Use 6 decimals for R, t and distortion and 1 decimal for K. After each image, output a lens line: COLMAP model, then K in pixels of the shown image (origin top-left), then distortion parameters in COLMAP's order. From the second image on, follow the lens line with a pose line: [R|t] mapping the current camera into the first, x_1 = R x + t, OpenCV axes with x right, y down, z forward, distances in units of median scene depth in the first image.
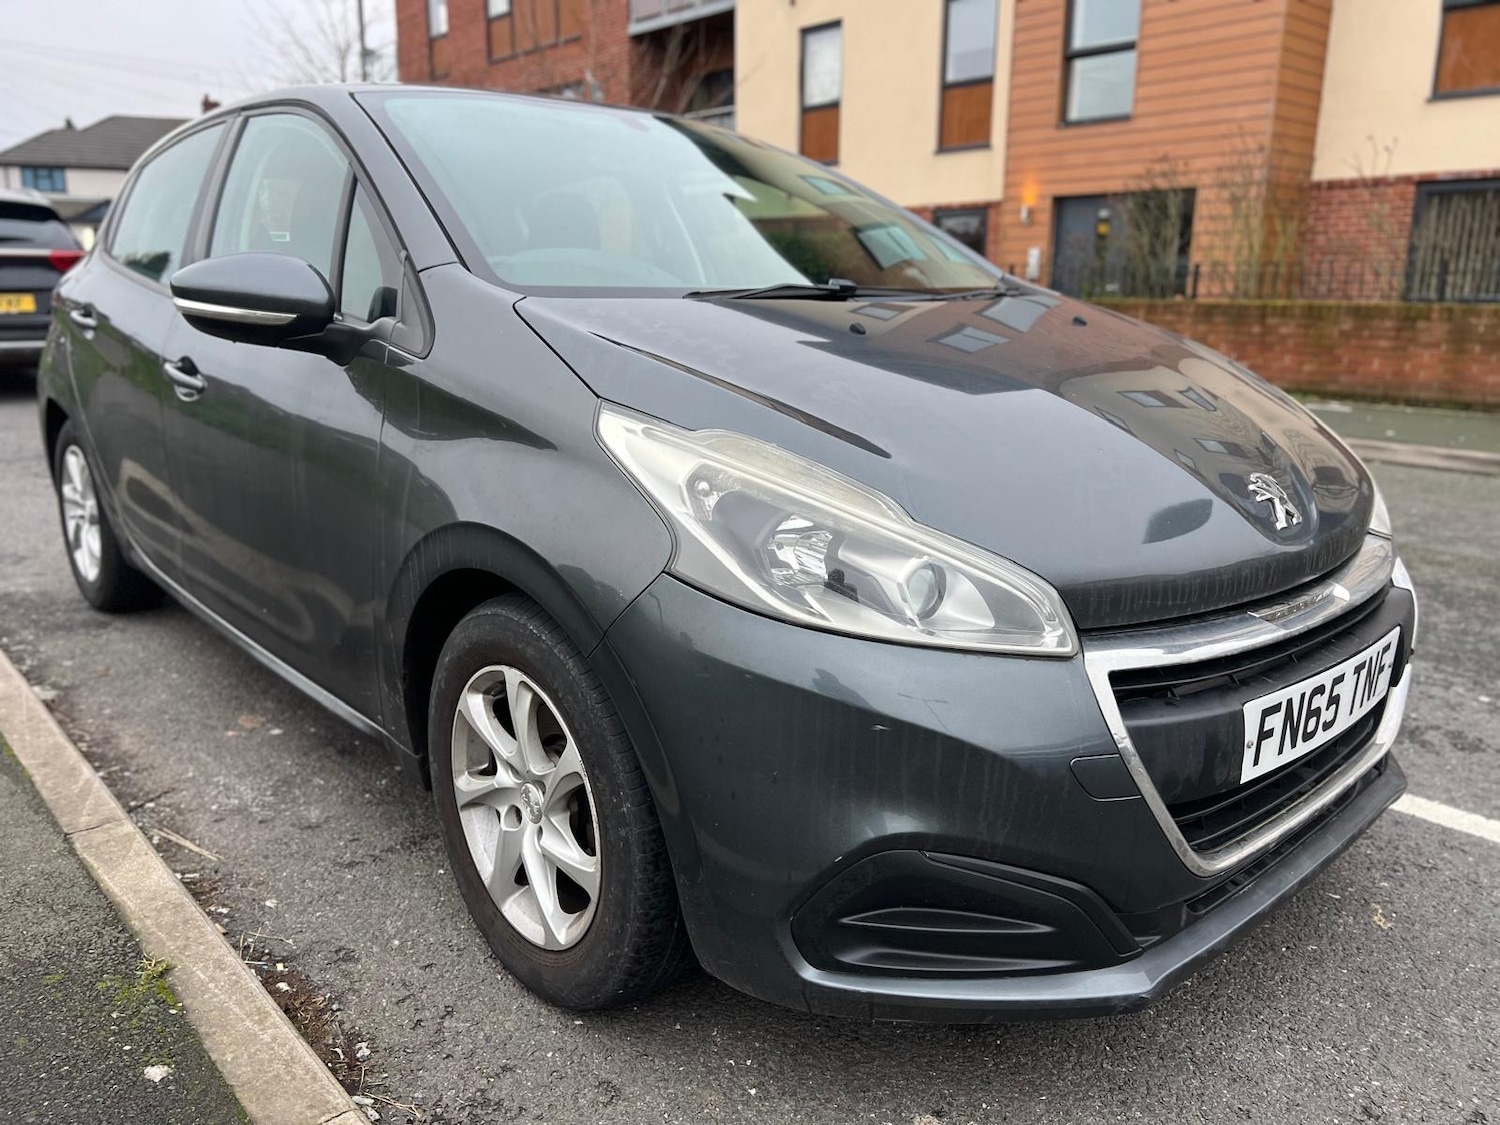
lens RADIAL K [[1126.4, 0, 751.5], [0, 1126.4, 563.8], [0, 0, 1]] dist [0.049652, -0.054675]
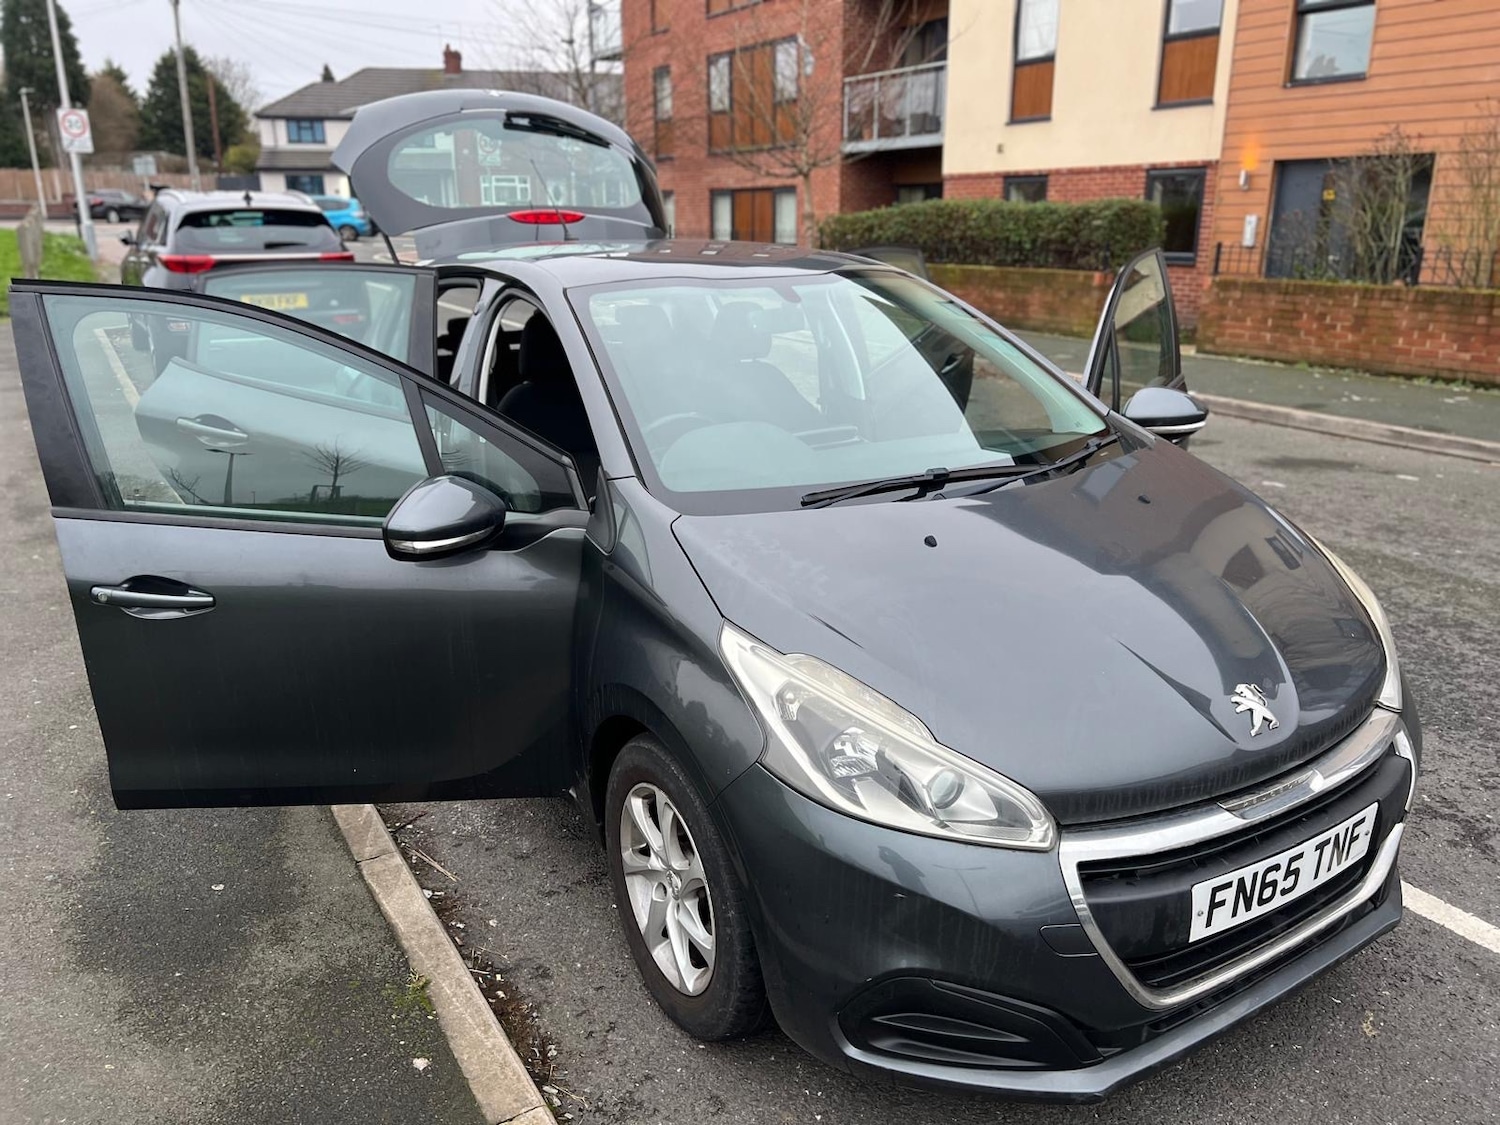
lens RADIAL K [[1126.4, 0, 754.6], [0, 1126.4, 557.0], [0, 0, 1]] dist [0.049652, -0.054675]
pose [[0.983905, 0.041994, -0.173688, 0.115954], [-0.032258, 0.997766, 0.058509, -0.251363], [0.175757, -0.051965, 0.983061, -0.288998]]
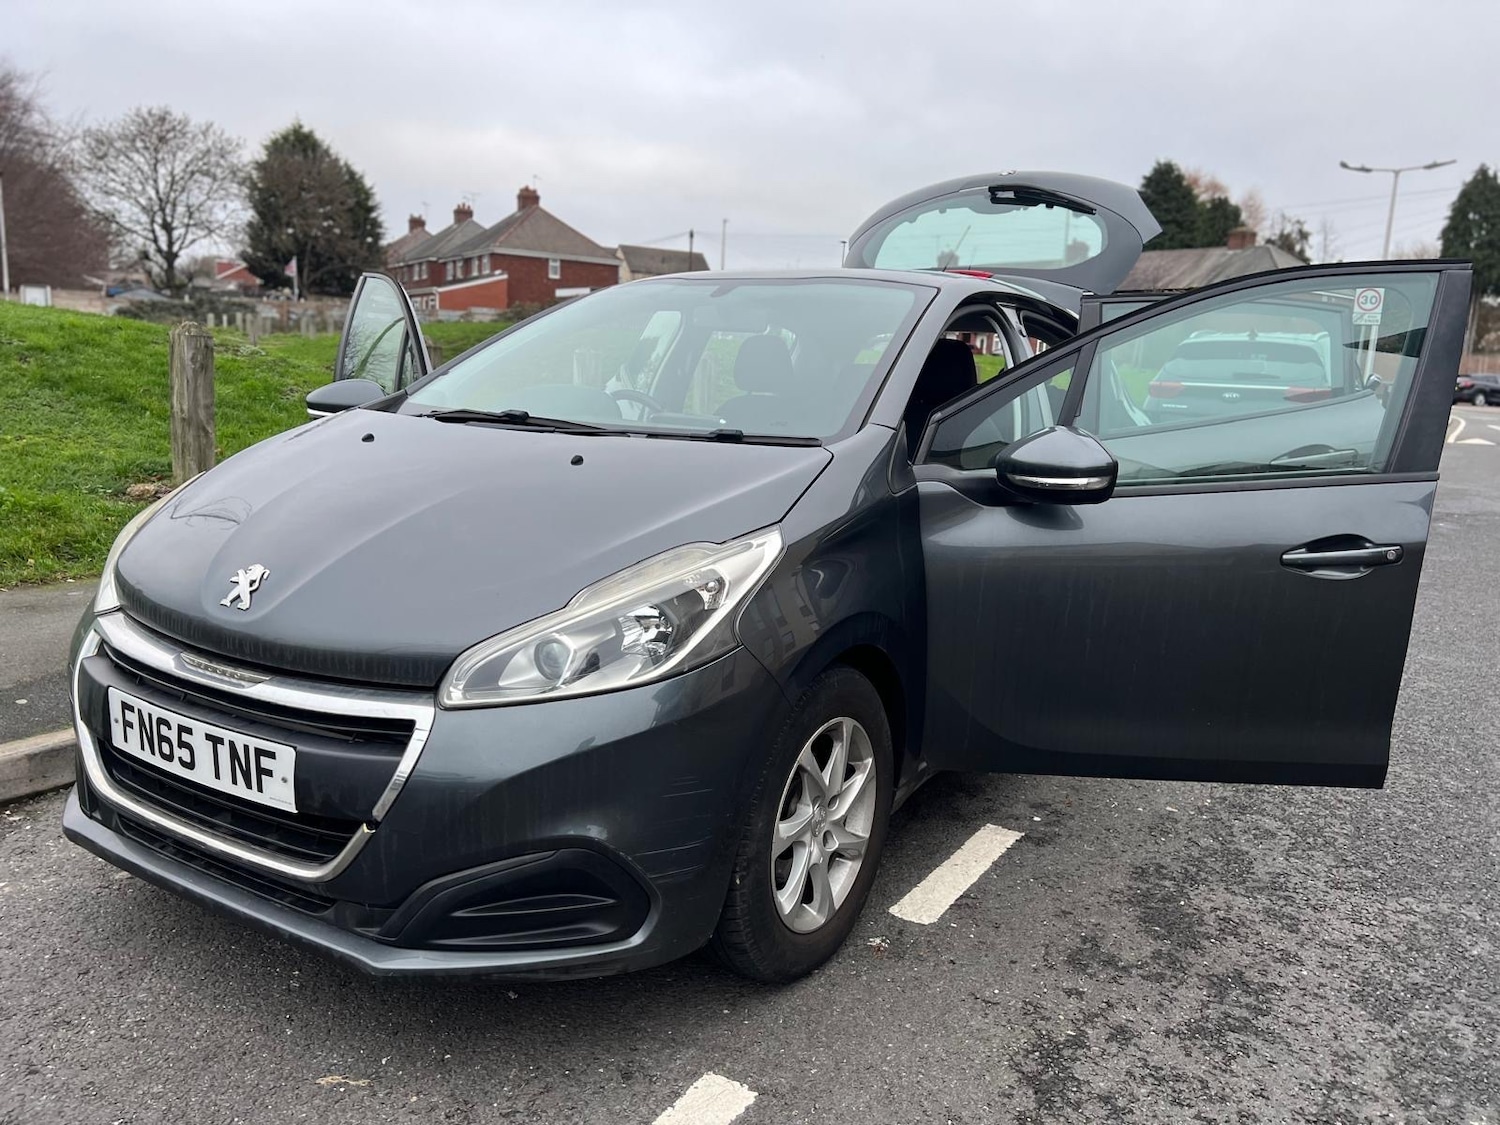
lens RADIAL K [[1126.4, 0, 740.4], [0, 1126.4, 564.0], [0, 0, 1]] dist [0.049652, -0.054675]
pose [[0.263240, 0.165399, -0.950446, 1.621280], [-0.270517, 0.958324, 0.091846, -0.310188], [0.926027, 0.232934, 0.297012, 1.019541]]
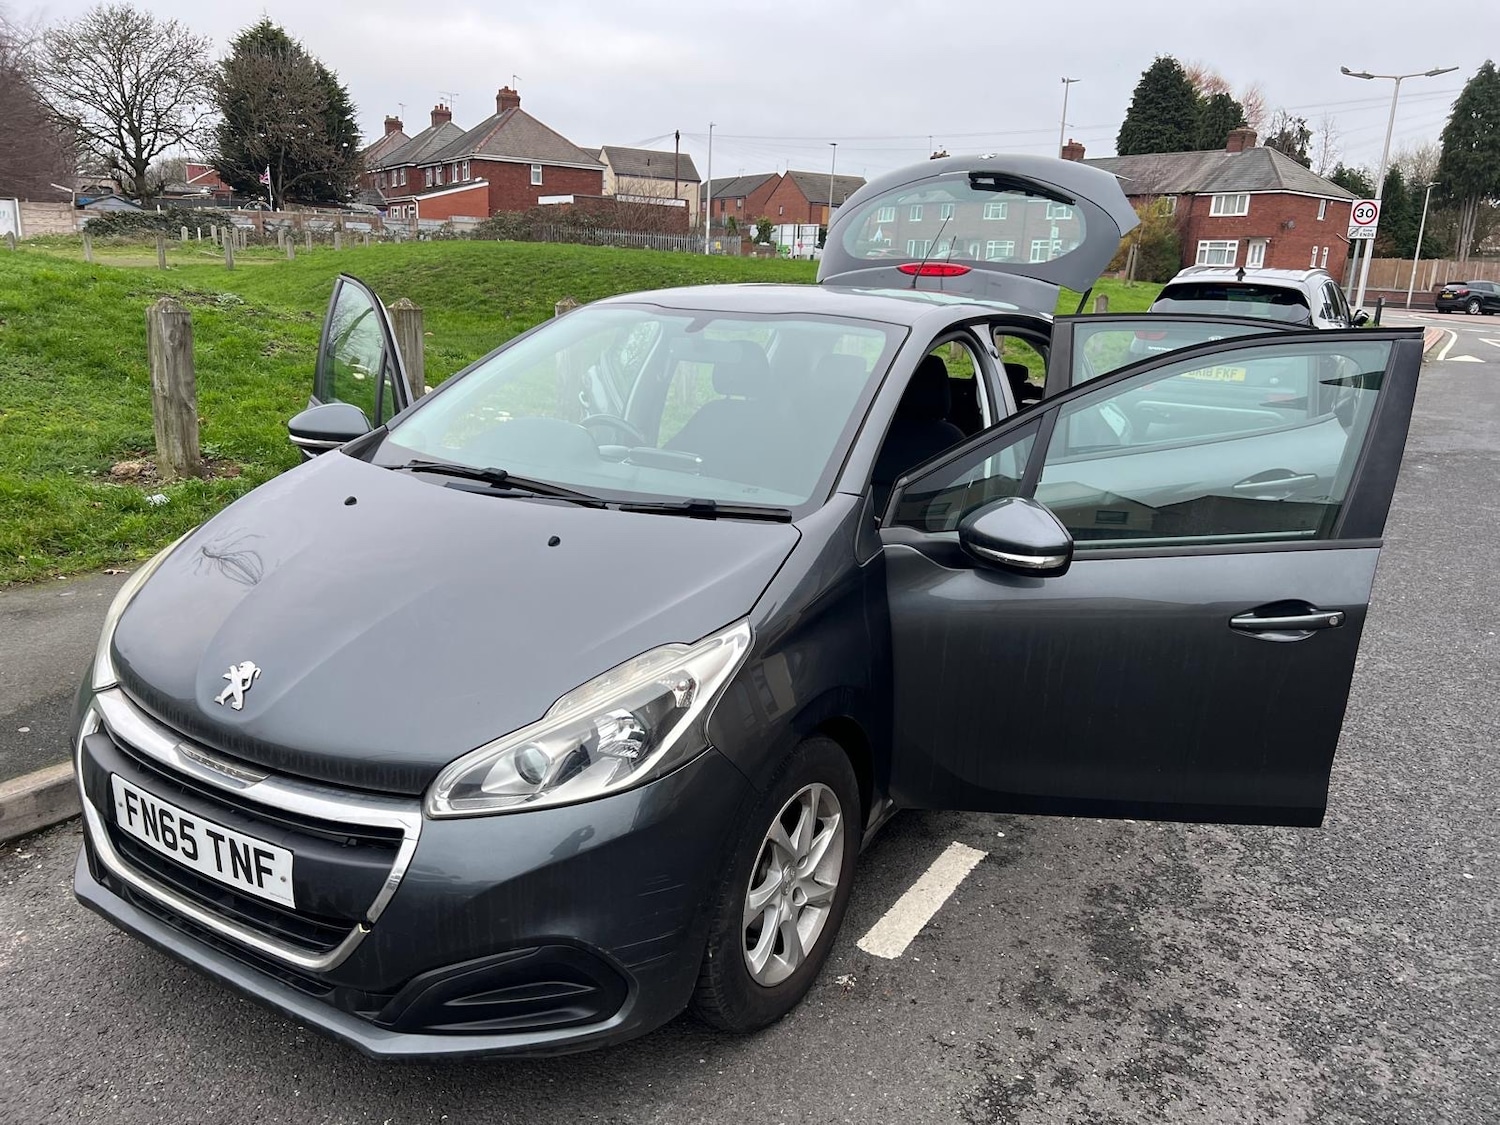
lens RADIAL K [[1126.4, 0, 742.9], [0, 1126.4, 569.2], [0, 0, 1]] dist [0.049652, -0.054675]
pose [[0.274149, 0.243983, -0.930223, 1.637922], [-0.264398, 0.949129, 0.171020, -0.508510], [0.924628, 0.199064, 0.324711, 0.982206]]
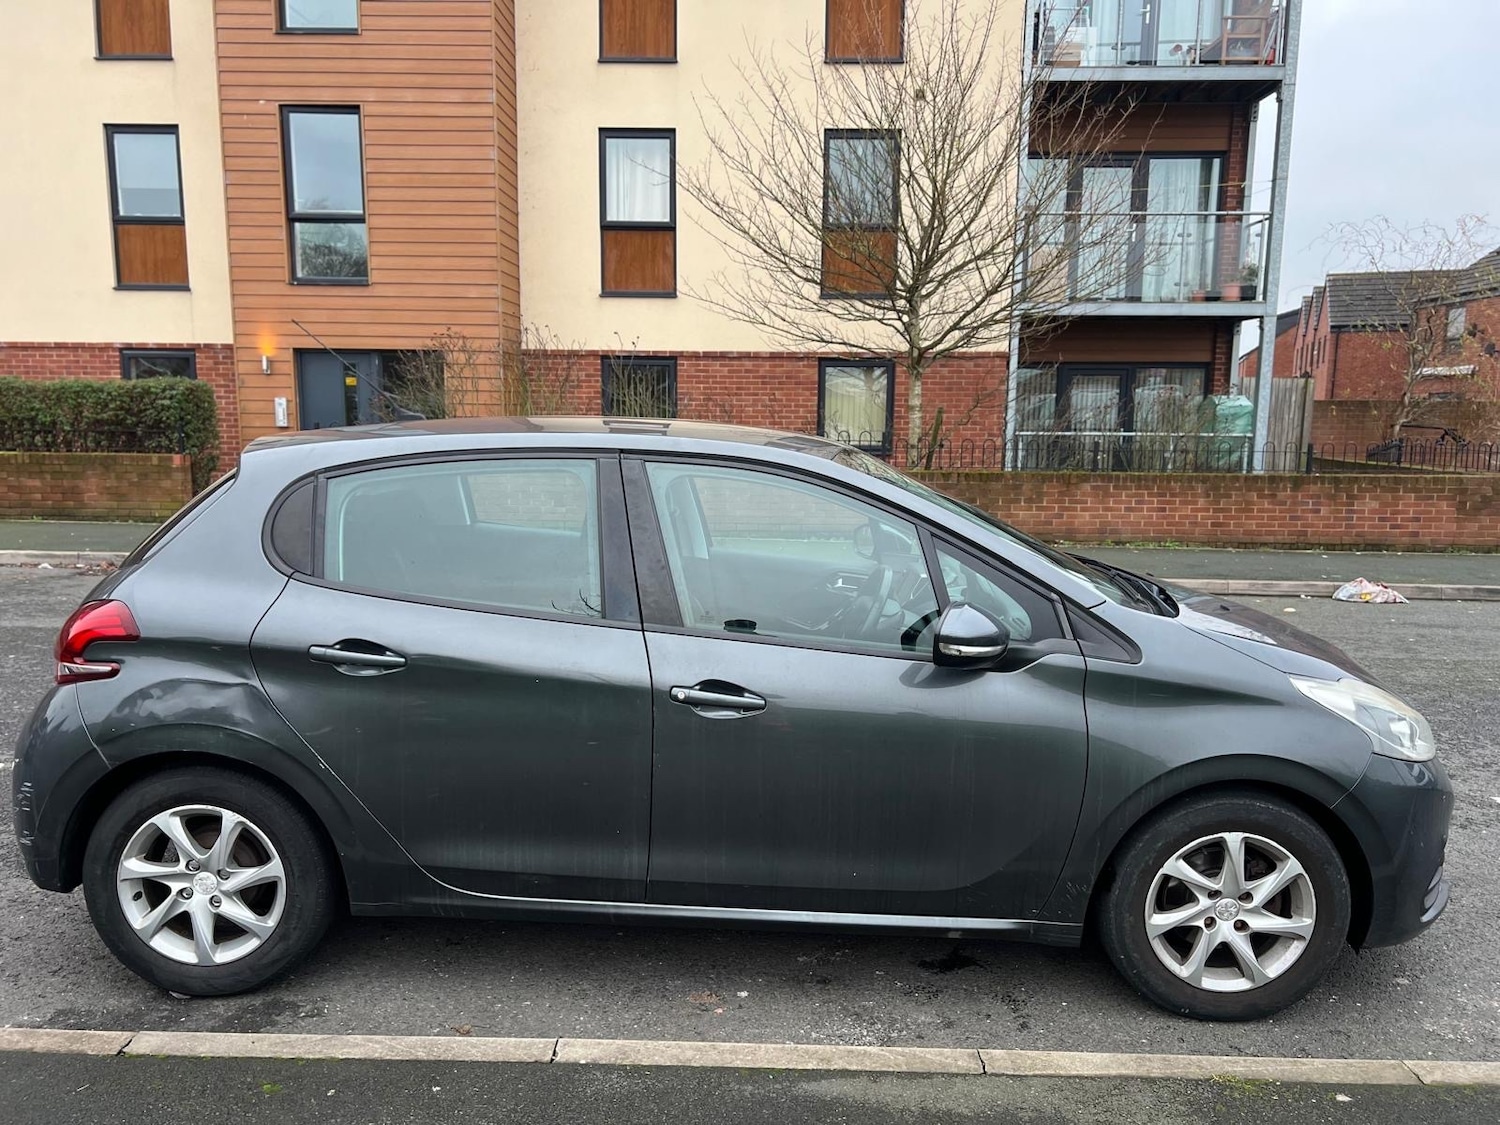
lens RADIAL K [[1126.4, 0, 750.8], [0, 1126.4, 562.3], [0, 0, 1]] dist [0.049652, -0.054675]
pose [[0.672294, -0.103638, 0.732994, -1.771464], [0.169012, 0.985489, -0.015677, -0.378000], [-0.720733, 0.134424, 0.680055, 0.261999]]
